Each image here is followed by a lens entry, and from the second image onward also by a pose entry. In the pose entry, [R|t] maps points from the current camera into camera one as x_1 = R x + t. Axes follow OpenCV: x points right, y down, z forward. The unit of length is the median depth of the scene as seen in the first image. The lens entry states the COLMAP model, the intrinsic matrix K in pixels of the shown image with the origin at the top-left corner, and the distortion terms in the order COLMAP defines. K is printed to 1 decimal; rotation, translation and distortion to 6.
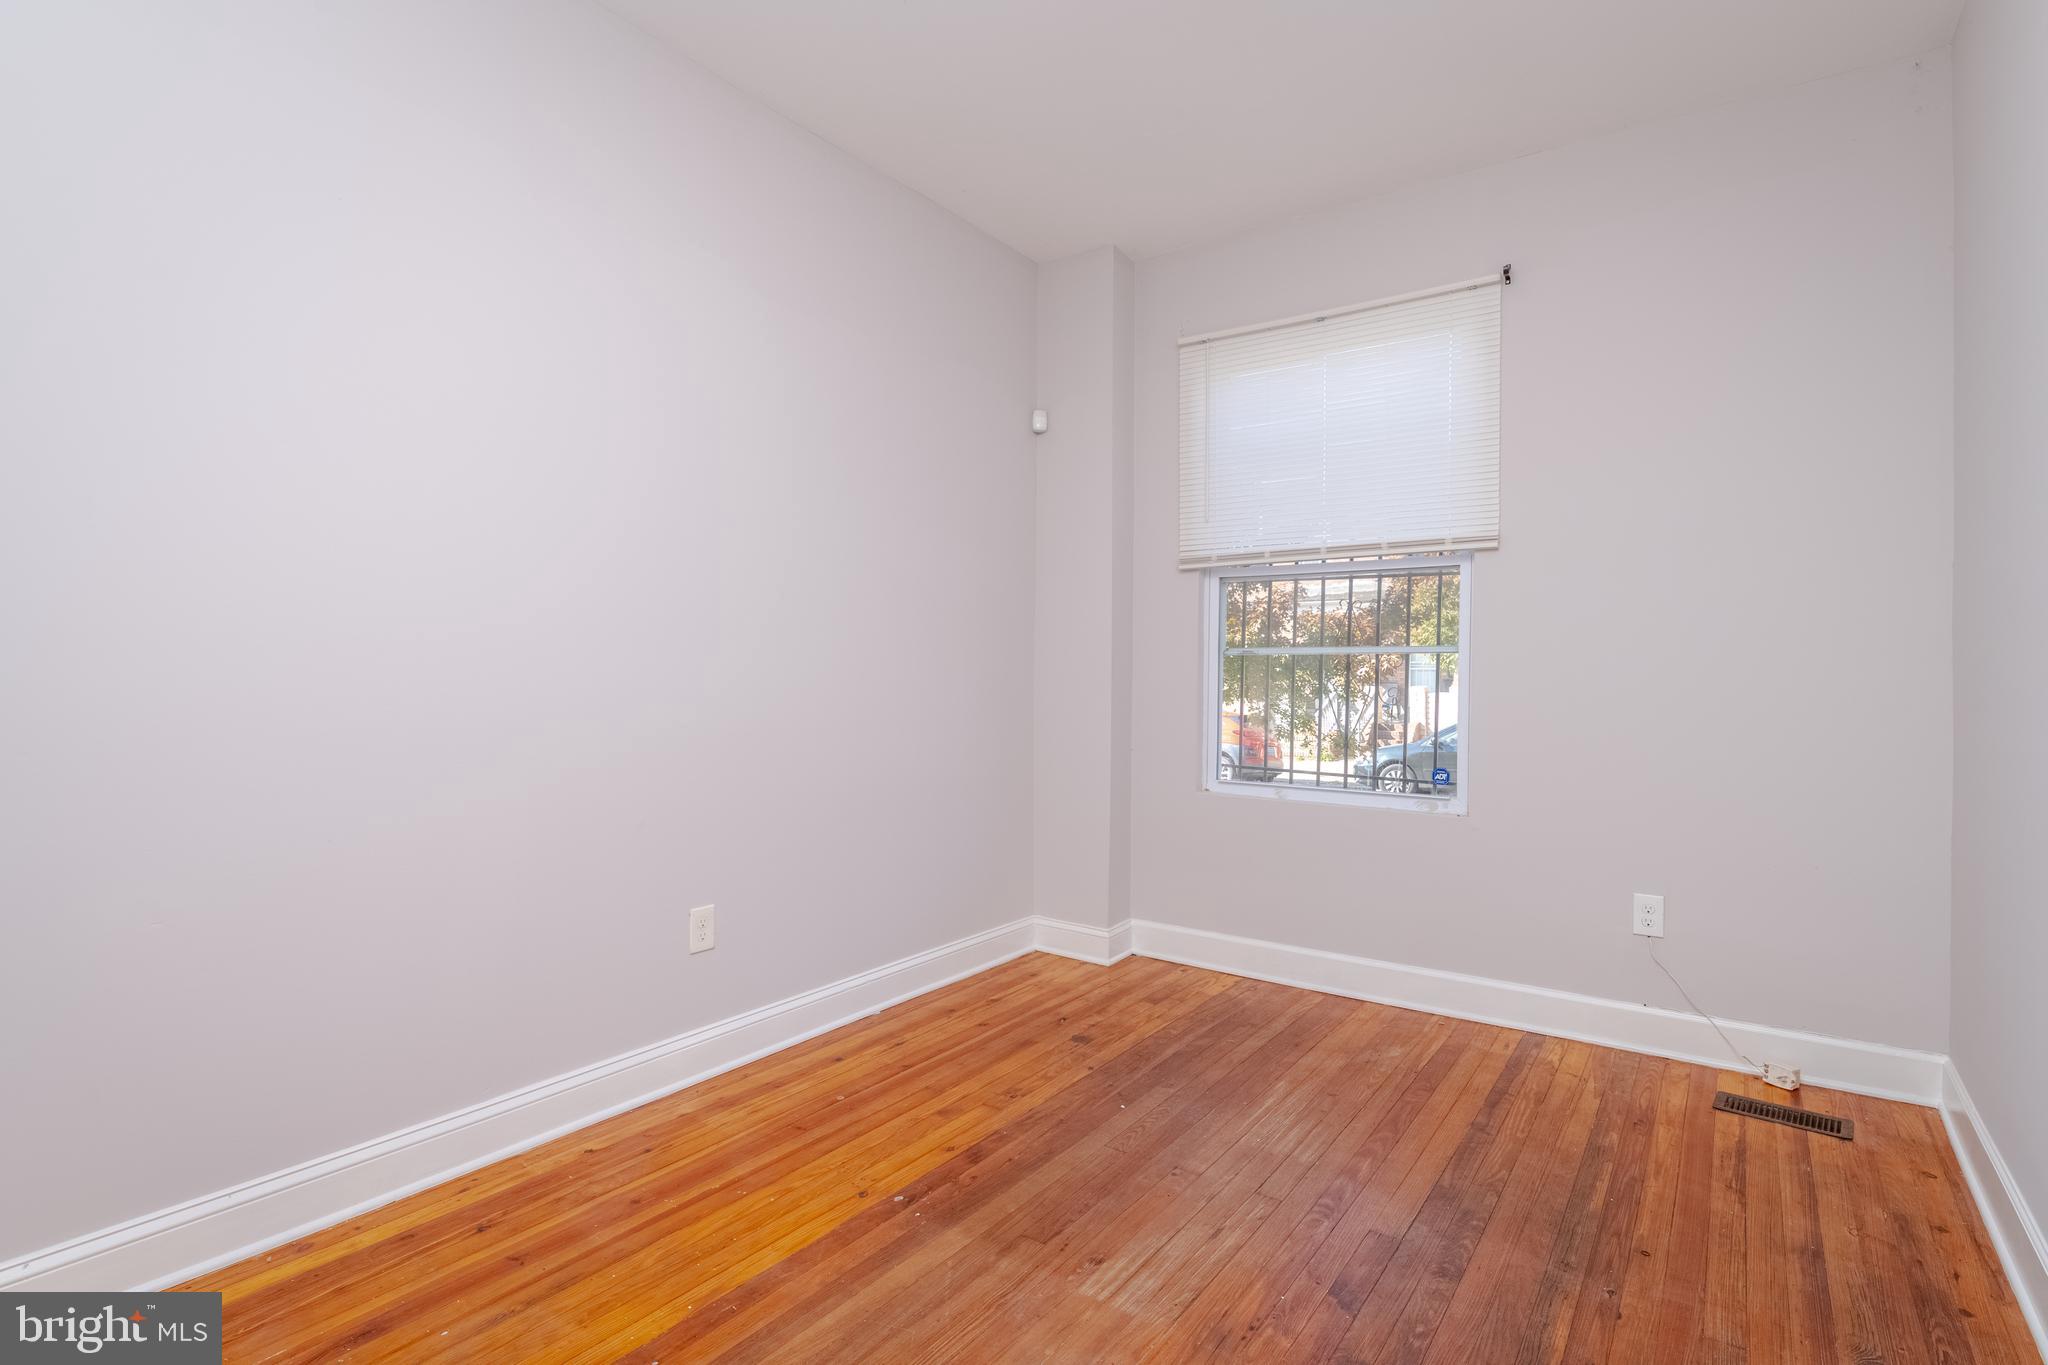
lens RADIAL K [[985.4, 0, 1033.3], [0, 985.4, 679.8], [0, 0, 1]] dist [0.005651, -0.009970]
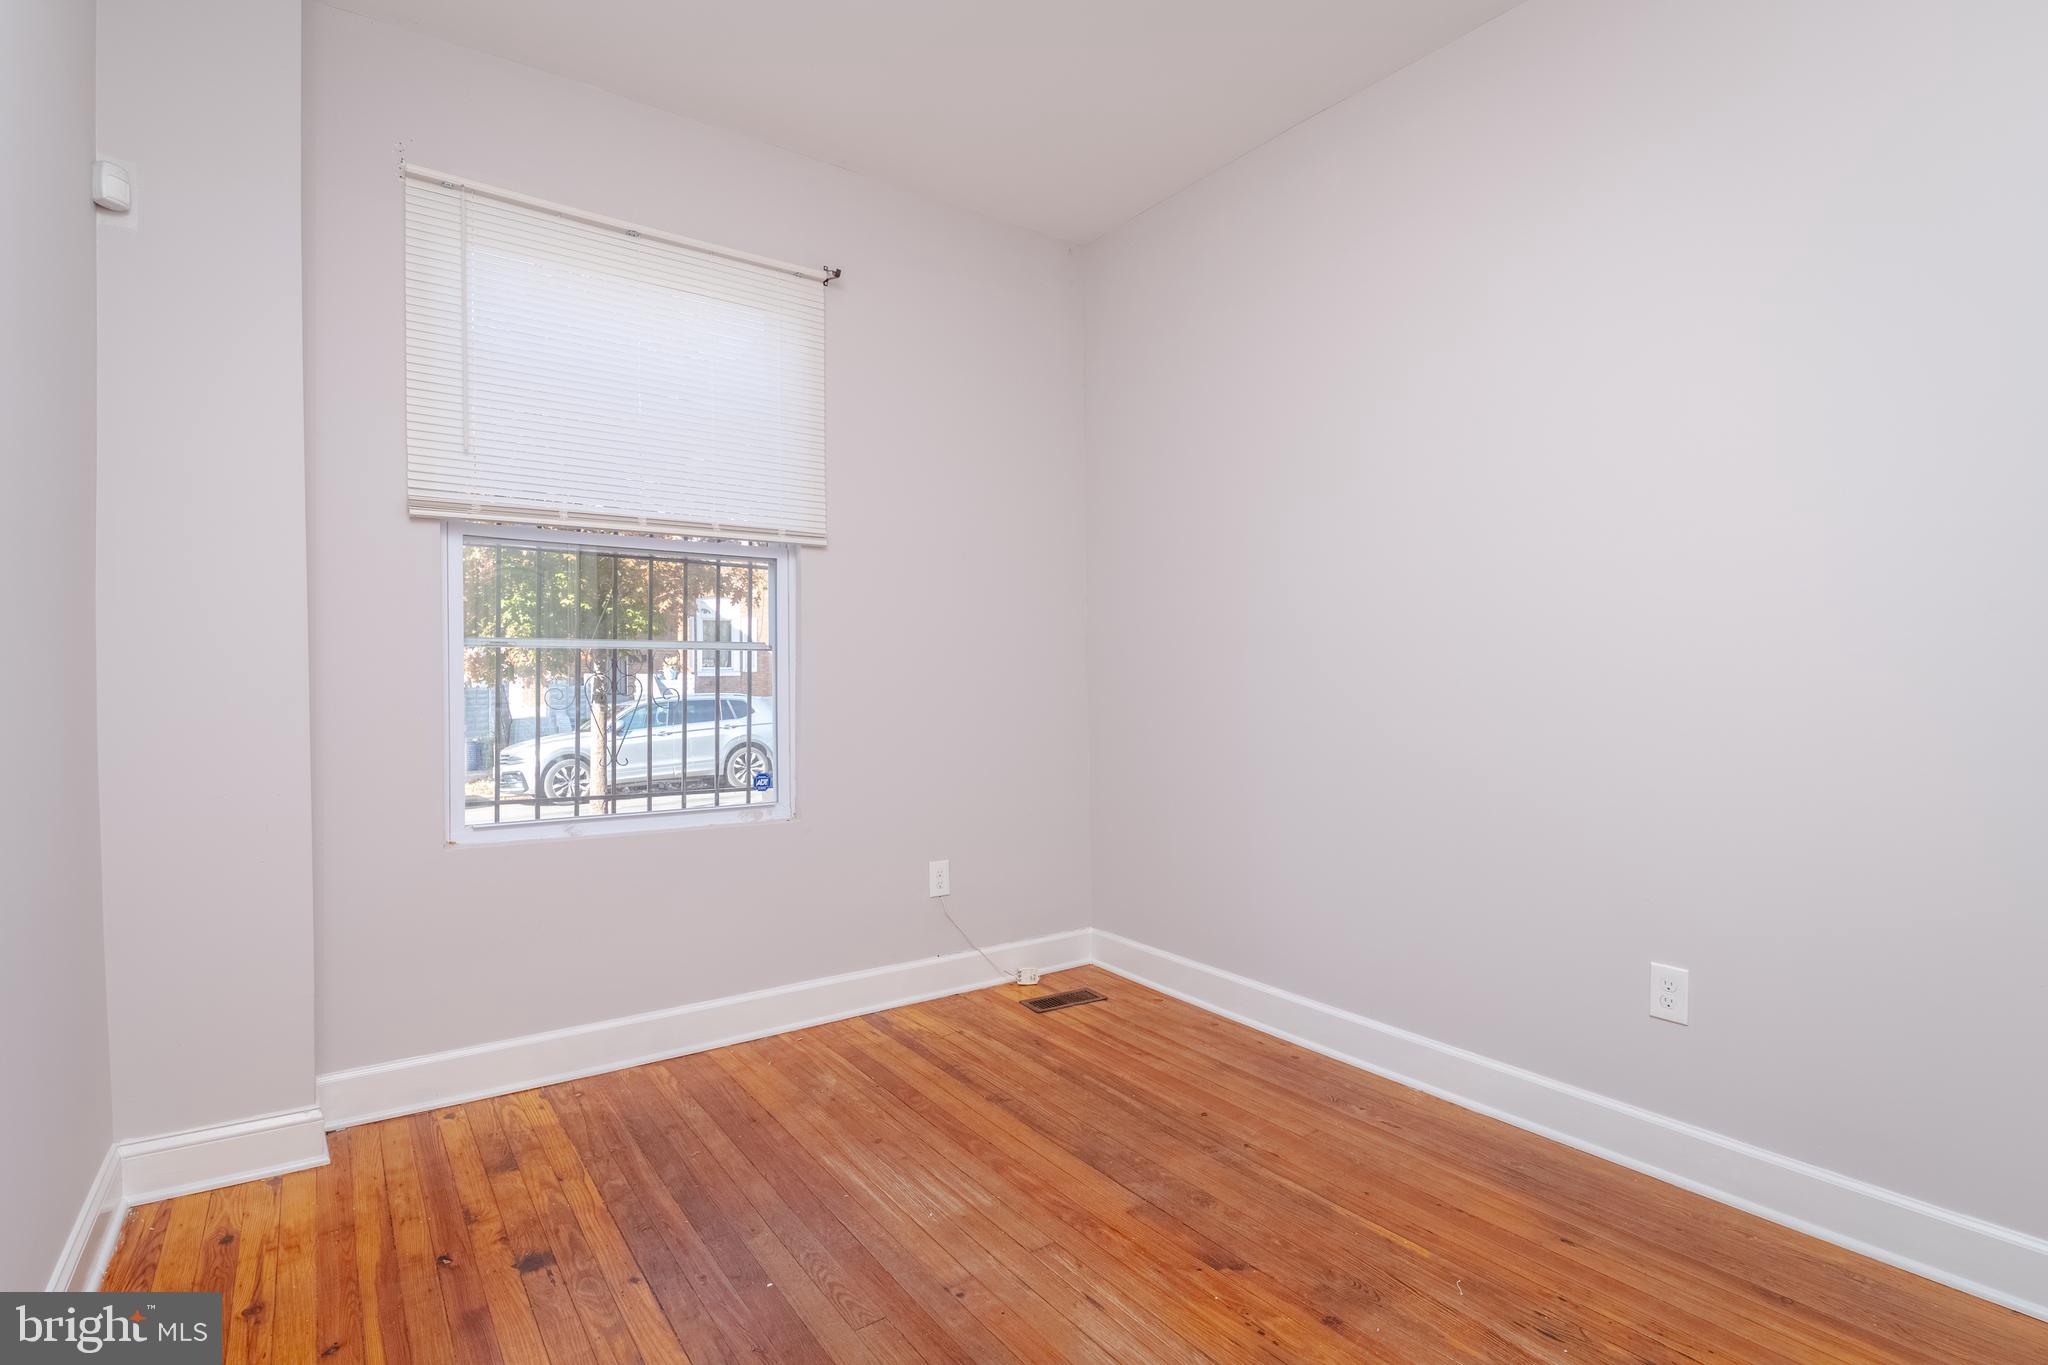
lens RADIAL K [[989.3, 0, 1039.9], [0, 989.3, 684.3], [0, 0, 1]] dist [0.001537, -0.011868]
pose [[0.315763, -0.014488, 0.948728, -0.507972], [0.008874, 0.999885, 0.012315, -0.005442], [-0.948797, 0.004530, 0.315855, 0.583213]]
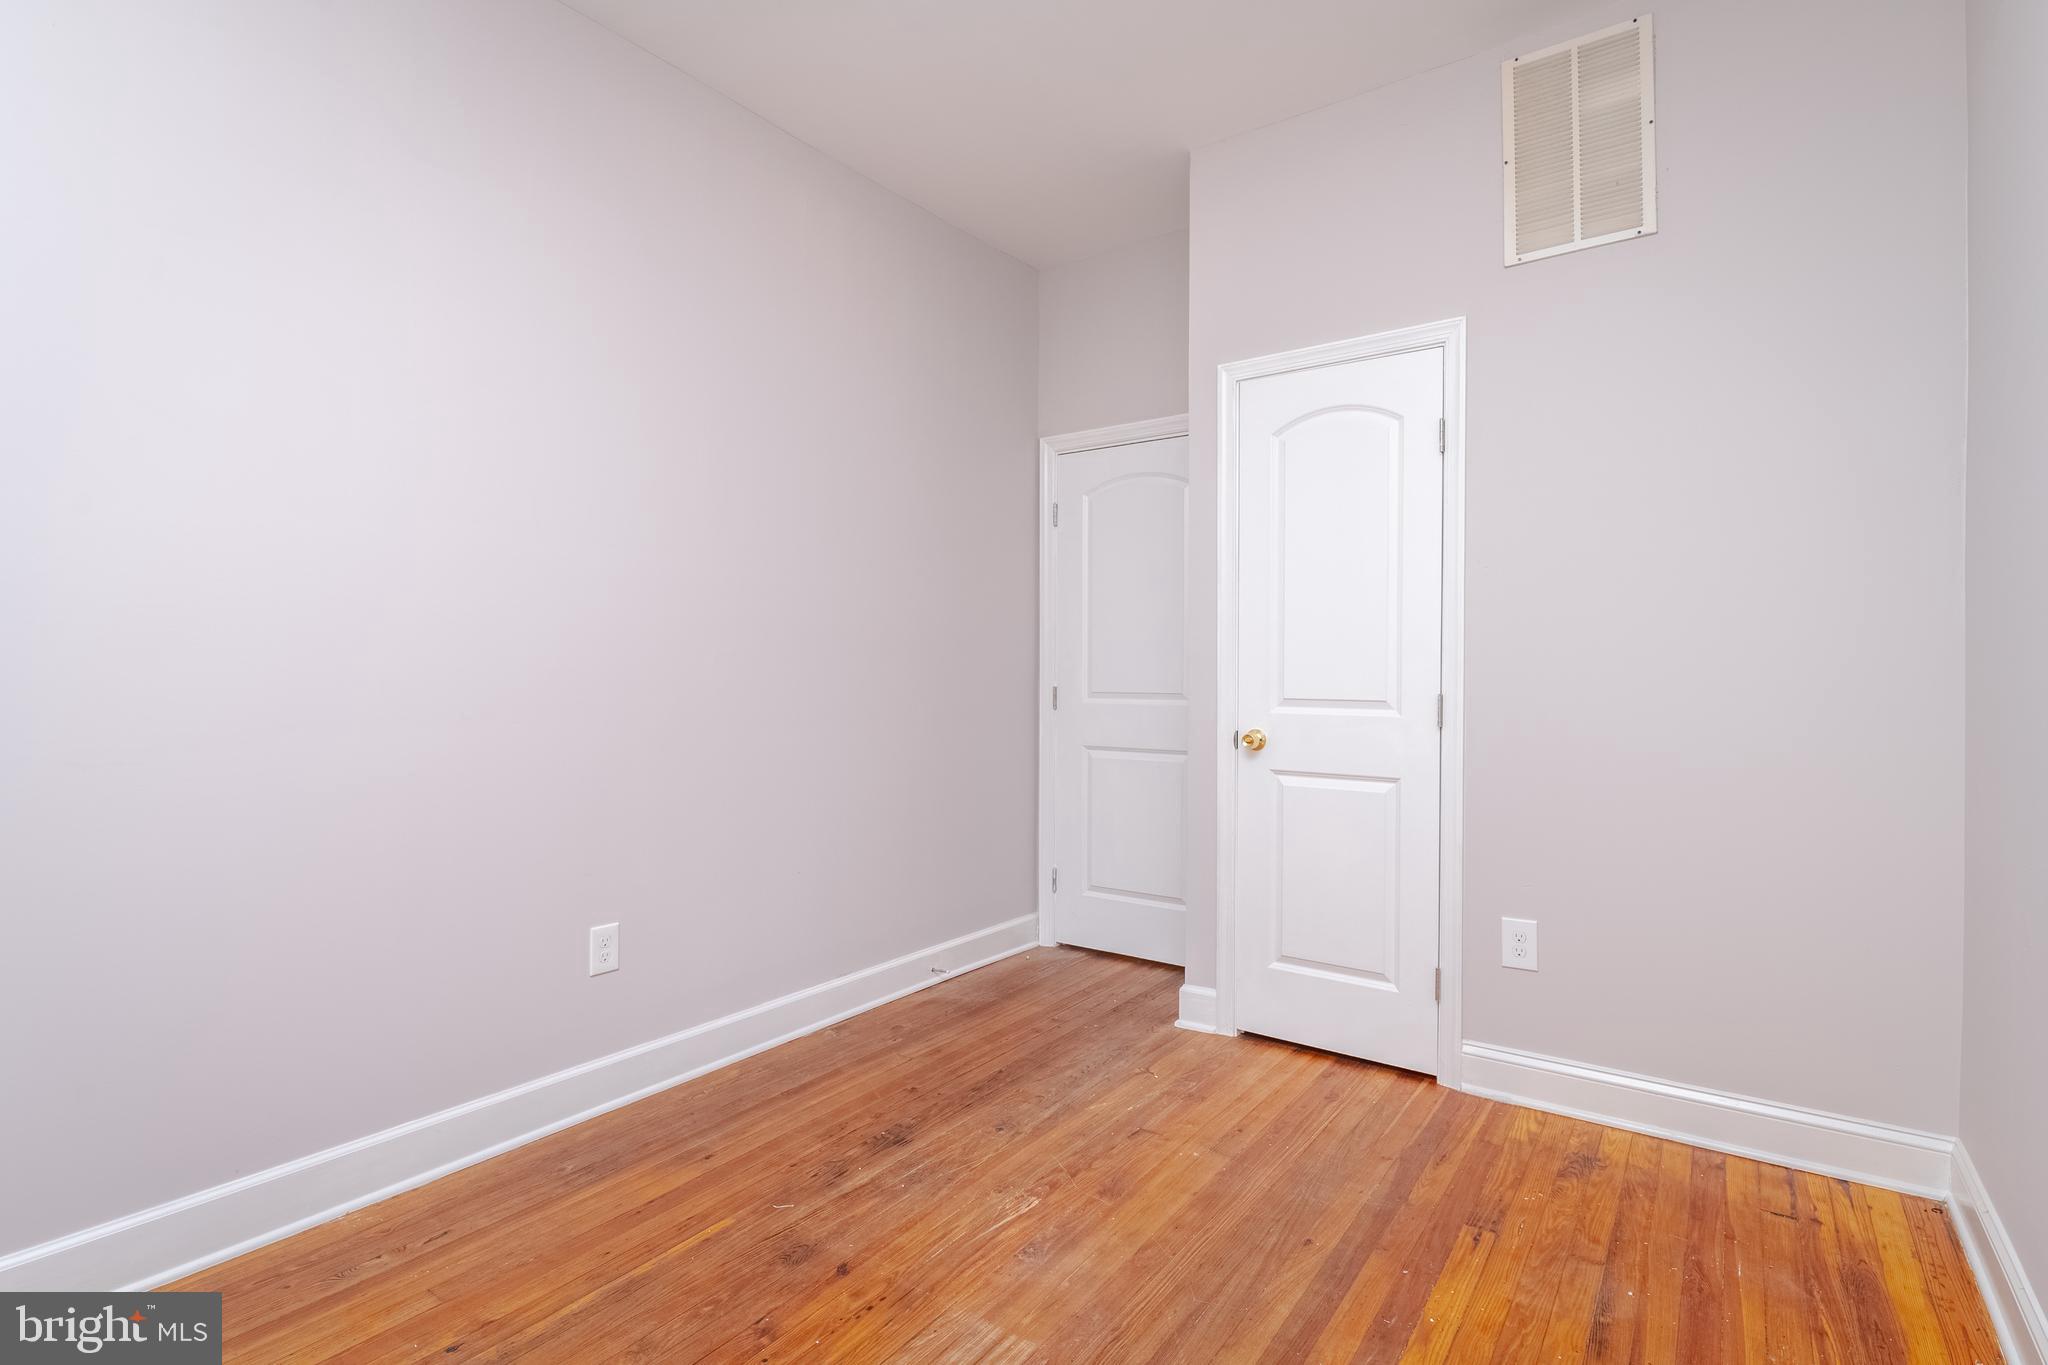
lens RADIAL K [[989.3, 0, 1039.9], [0, 989.3, 684.3], [0, 0, 1]] dist [0.001537, -0.011868]
pose [[-0.999974, -0.004686, -0.005395, 0.034158], [-0.004811, 0.999712, 0.023492, -0.012942], [0.005284, 0.023517, -0.999709, 1.314394]]
